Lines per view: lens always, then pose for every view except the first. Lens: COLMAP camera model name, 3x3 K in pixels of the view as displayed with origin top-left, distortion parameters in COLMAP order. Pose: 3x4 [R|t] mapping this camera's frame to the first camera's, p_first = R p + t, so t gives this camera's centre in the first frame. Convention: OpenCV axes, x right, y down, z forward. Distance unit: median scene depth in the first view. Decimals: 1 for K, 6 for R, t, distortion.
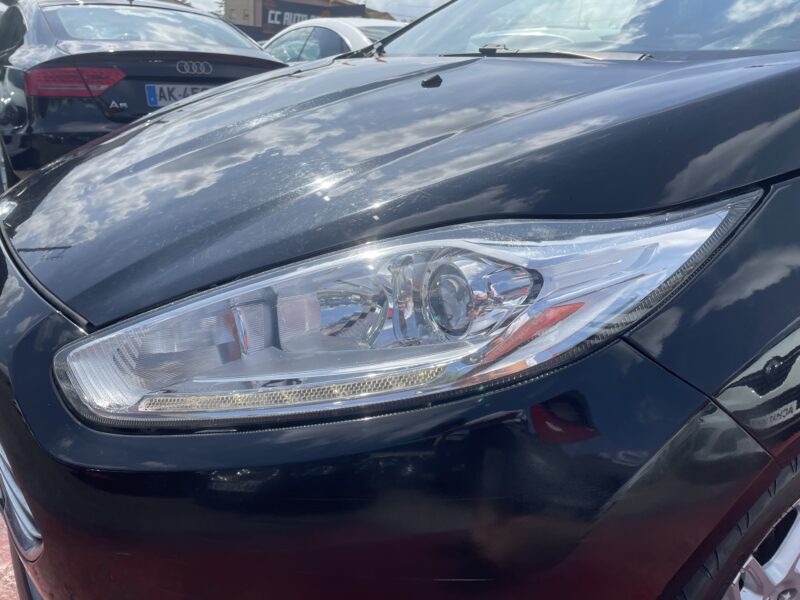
lens RADIAL K [[617.8, 0, 400.2], [0, 617.8, 300.0], [0, 0, 1]] dist [0.022132, -0.049981]
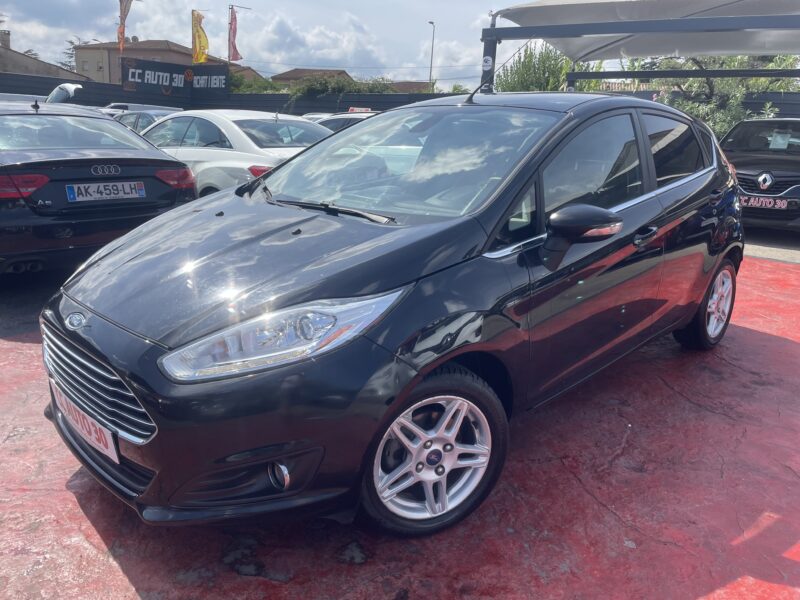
lens RADIAL K [[617.8, 0, 398.8], [0, 617.8, 301.1], [0, 0, 1]] dist [0.022132, -0.049981]
pose [[0.979609, -0.061567, 0.191249, -0.035206], [0.075323, 0.995006, -0.065501, 0.082649], [-0.186261, 0.078571, 0.979354, -1.639255]]
